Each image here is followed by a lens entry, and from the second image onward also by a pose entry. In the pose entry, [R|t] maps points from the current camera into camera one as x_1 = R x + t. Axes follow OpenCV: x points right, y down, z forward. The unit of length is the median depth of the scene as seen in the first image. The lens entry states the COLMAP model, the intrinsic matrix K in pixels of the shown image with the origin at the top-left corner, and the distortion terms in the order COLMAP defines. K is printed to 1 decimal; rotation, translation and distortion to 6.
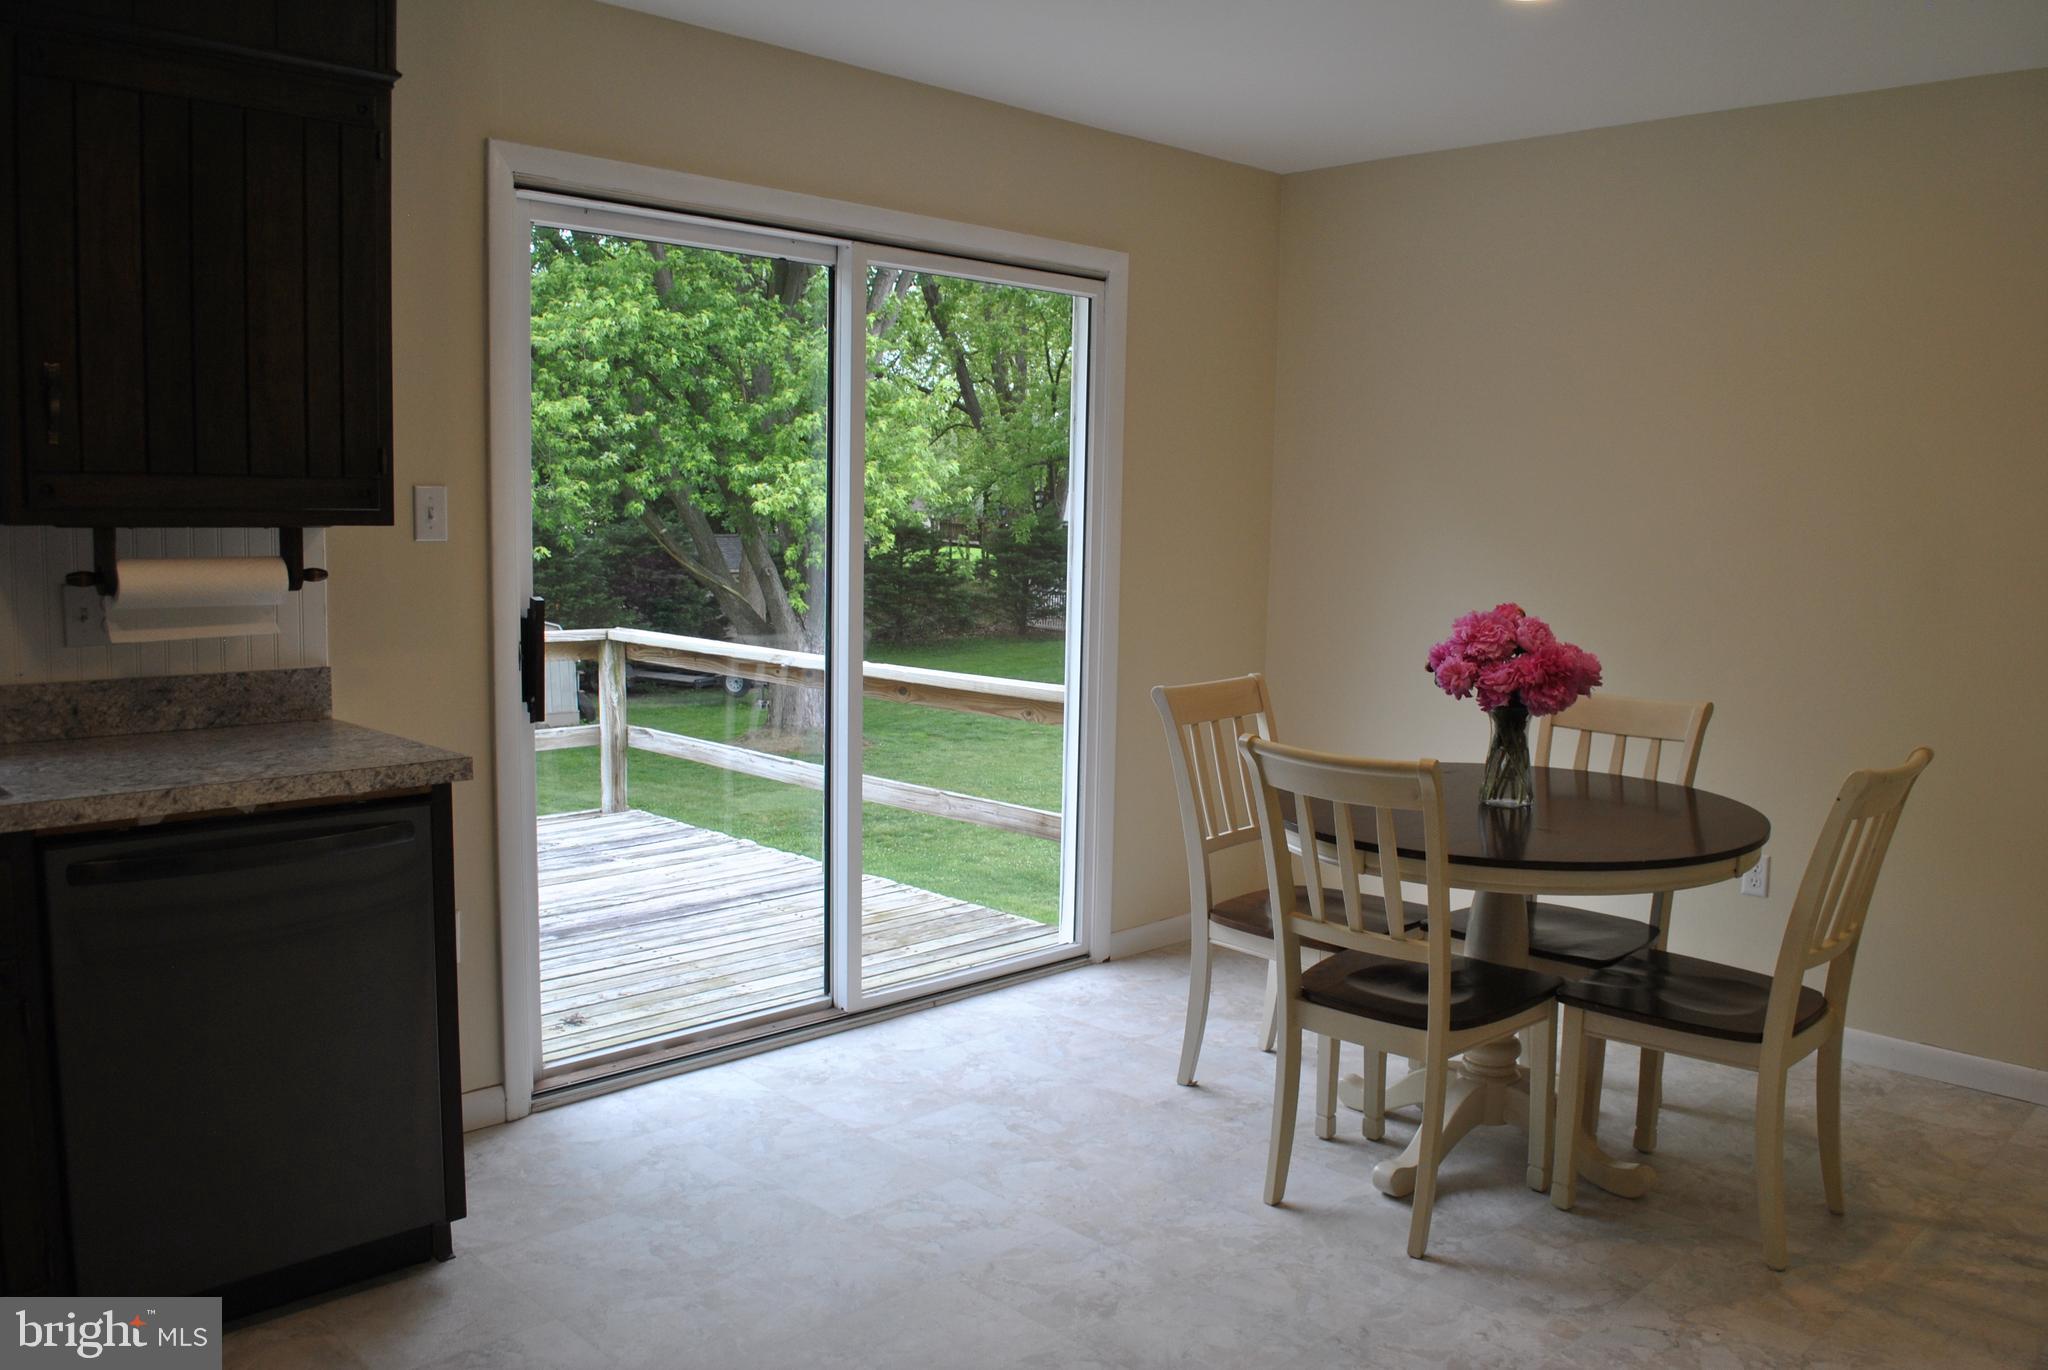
lens RADIAL K [[1595.7, 0, 1059.3], [0, 1595.7, 689.8], [0, 0, 1]] dist [-0.081675, 0.000998]
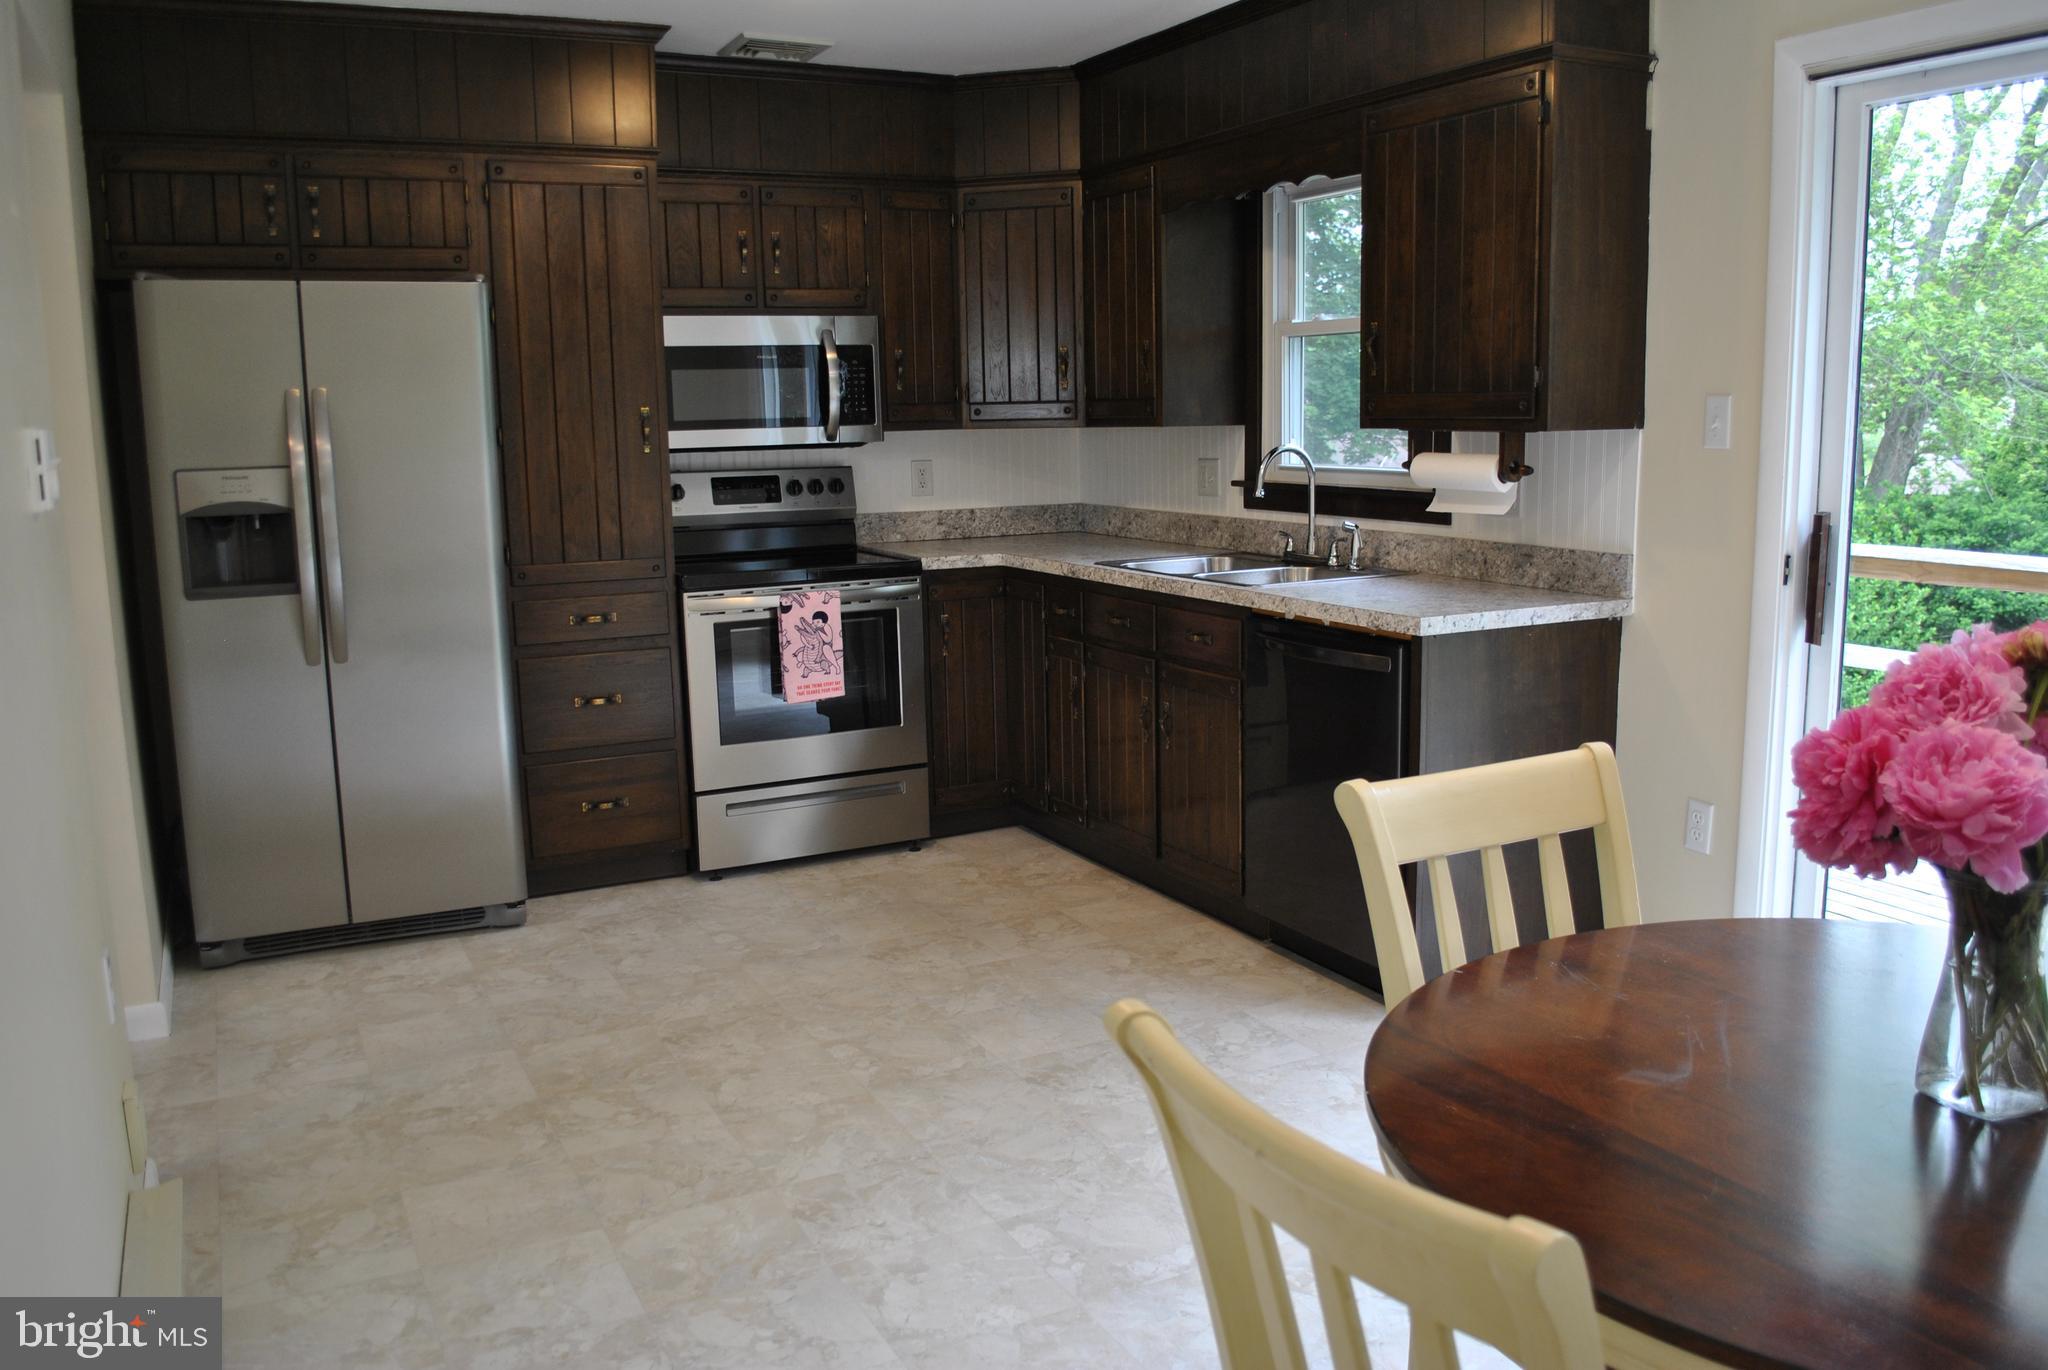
lens RADIAL K [[1595.7, 0, 1059.3], [0, 1595.7, 689.8], [0, 0, 1]] dist [-0.081675, 0.000998]
pose [[-0.298162, 0.150313, -0.942605, 0.821004], [-0.099941, 0.977179, 0.187440, -0.098911], [0.949269, 0.150093, -0.276335, 0.988118]]
